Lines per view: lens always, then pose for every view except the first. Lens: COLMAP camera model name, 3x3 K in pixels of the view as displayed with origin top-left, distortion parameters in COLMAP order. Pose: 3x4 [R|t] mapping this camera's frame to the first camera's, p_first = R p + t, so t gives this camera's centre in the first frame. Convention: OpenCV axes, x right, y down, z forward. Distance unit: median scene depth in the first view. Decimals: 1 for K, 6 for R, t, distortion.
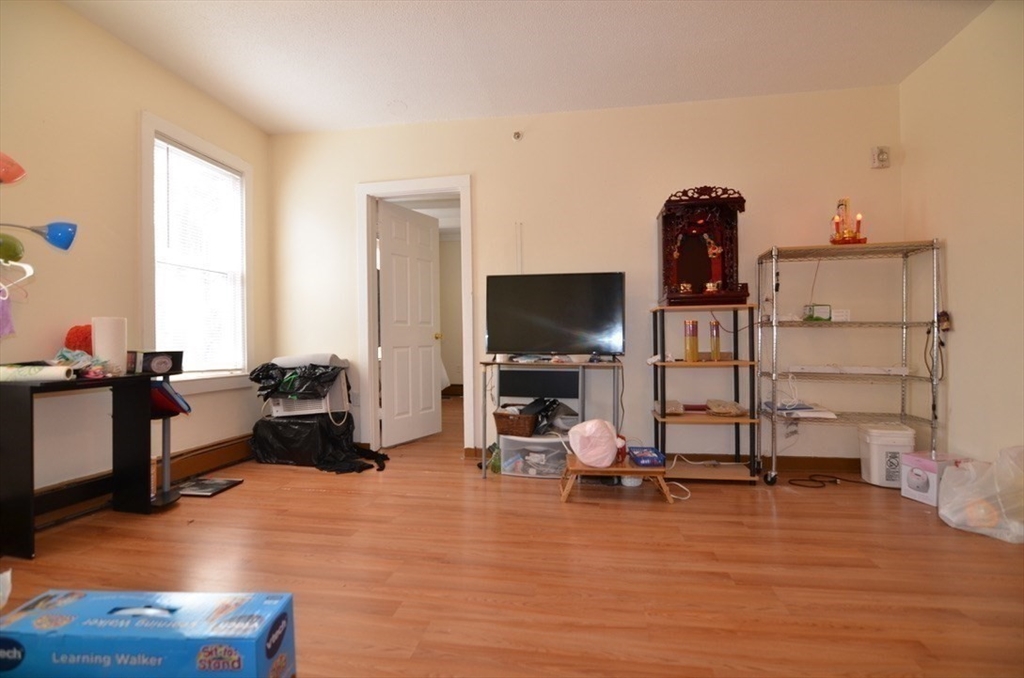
lens RADIAL K [[497.8, 0, 512.0], [0, 497.8, 339.0], [0, 0, 1]] dist [-0.002353, -0.000860]
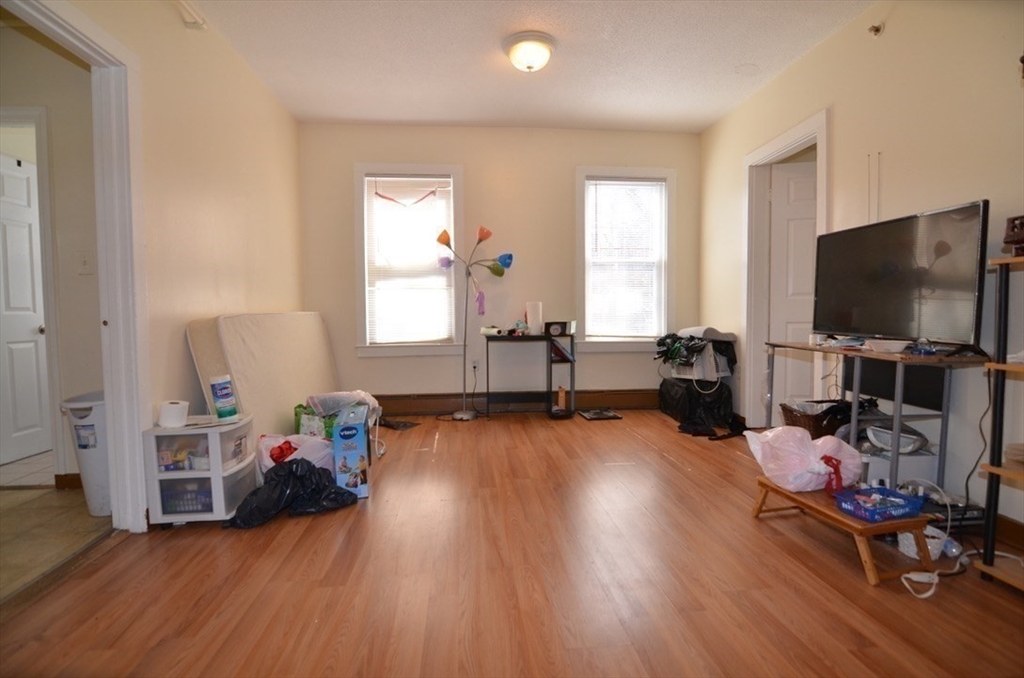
lens RADIAL K [[497.8, 0, 512.0], [0, 497.8, 339.0], [0, 0, 1]] dist [-0.002353, -0.000860]
pose [[0.269717, 0.058605, -0.961155, 0.594051], [0.007201, 0.997996, 0.062872, -0.016466], [0.962913, -0.023879, 0.268754, 0.305410]]
